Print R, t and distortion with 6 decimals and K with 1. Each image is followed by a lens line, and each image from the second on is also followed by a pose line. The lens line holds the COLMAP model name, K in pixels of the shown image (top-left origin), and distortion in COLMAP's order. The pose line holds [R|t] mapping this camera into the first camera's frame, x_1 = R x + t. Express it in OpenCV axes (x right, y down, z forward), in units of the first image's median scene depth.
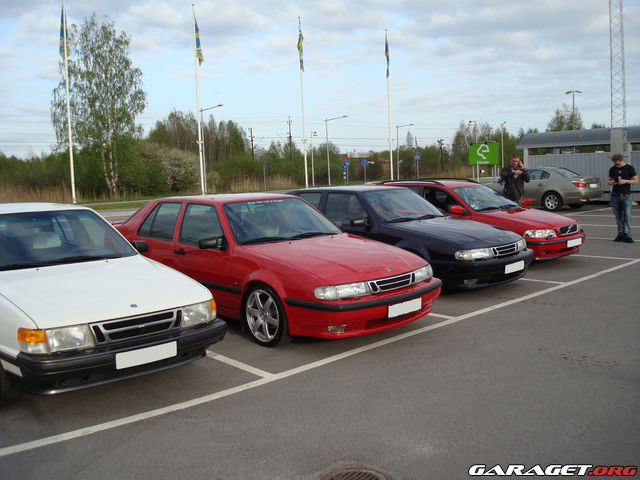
lens RADIAL K [[722.4, 0, 320.0], [0, 722.4, 240.0], [0, 0, 1]] dist [-0.003703, -0.333780]
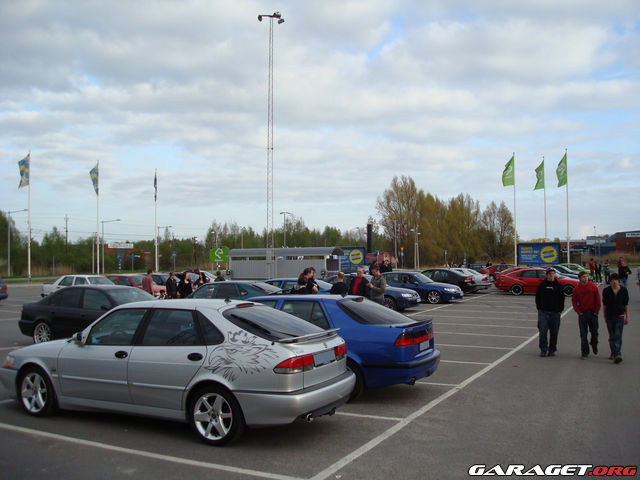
lens RADIAL K [[722.4, 0, 320.0], [0, 722.4, 240.0], [0, 0, 1]] dist [-0.003703, -0.333780]
pose [[0.944392, 0.040121, 0.326366, -0.019058], [0.001102, 0.992137, -0.125155, 0.010879], [-0.328821, 0.118555, 0.936921, -0.137608]]
